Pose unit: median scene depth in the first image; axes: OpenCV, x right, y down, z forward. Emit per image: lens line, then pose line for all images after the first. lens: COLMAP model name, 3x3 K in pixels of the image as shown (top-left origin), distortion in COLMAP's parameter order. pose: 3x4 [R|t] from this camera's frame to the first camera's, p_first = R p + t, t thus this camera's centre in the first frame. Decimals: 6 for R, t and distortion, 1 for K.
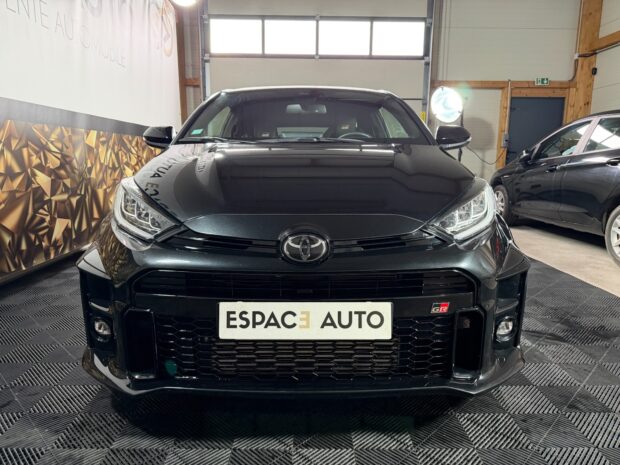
lens RADIAL K [[442.9, 0, 311.2], [0, 442.9, 235.5], [0, 0, 1]] dist [0.047212, -0.072319]
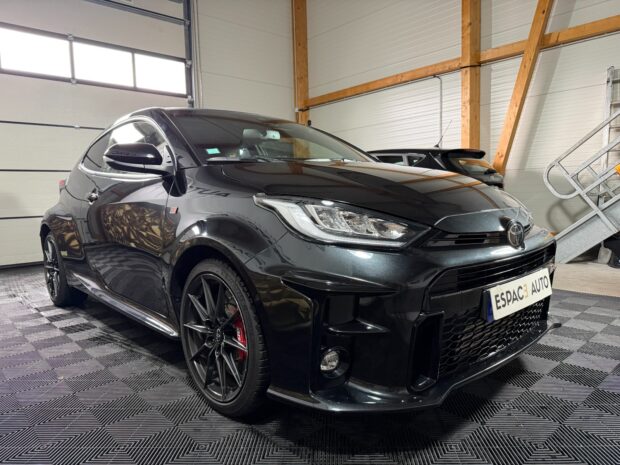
lens RADIAL K [[442.9, 0, 303.2], [0, 442.9, 237.6], [0, 0, 1]] dist [0.047212, -0.072319]
pose [[0.744159, -0.090851, 0.661795, -0.274896], [0.147883, 0.988532, -0.030581, -0.002041], [-0.651427, 0.120626, 0.749061, 0.090119]]
